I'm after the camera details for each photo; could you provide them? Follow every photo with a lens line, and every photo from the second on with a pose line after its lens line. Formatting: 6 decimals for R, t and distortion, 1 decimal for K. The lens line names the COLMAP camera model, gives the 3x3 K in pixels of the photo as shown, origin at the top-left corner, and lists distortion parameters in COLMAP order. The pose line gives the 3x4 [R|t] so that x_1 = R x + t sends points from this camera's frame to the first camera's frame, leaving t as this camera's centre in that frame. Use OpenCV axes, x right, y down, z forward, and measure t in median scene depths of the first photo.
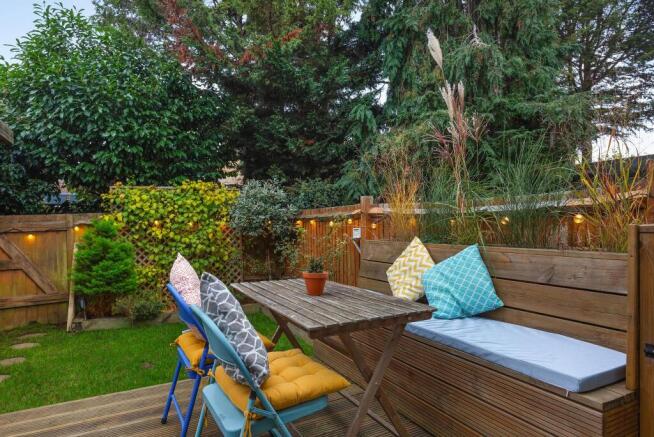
lens RADIAL K [[392.1, 0, 329.1], [0, 392.1, 224.7], [0, 0, 1]] dist [0.027837, 0.000729]
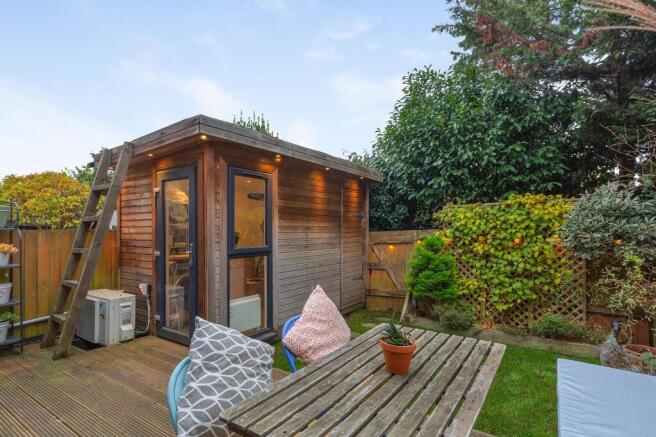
lens RADIAL K [[338.6, 0, 323.6], [0, 338.6, 229.5], [0, 0, 1]] dist [0.006620, 0.000373]
pose [[0.463611, 0.005950, -0.886019, 0.167549], [-0.004369, 0.999981, 0.004429, -0.031060], [0.886028, 0.001817, 0.463628, 0.214849]]
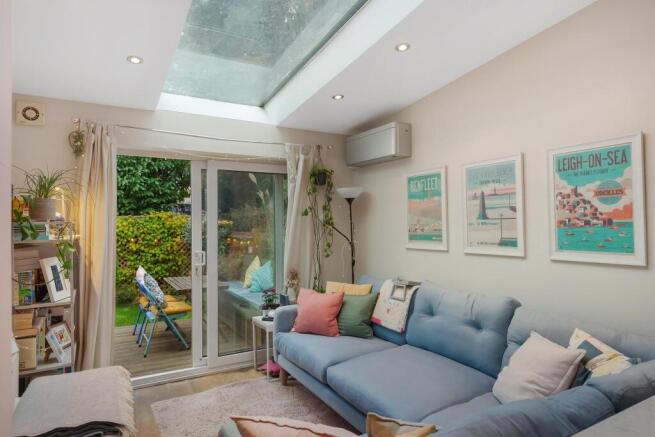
lens RADIAL K [[399.8, 0, 327.1], [0, 399.8, 221.7], [0, 0, 1]] dist [0.030316, 0.000558]
pose [[0.999461, 0.003160, 0.032691, 0.261836], [-0.002981, 0.999980, -0.005545, -0.069770], [-0.032707, 0.005445, 0.999450, -0.577390]]
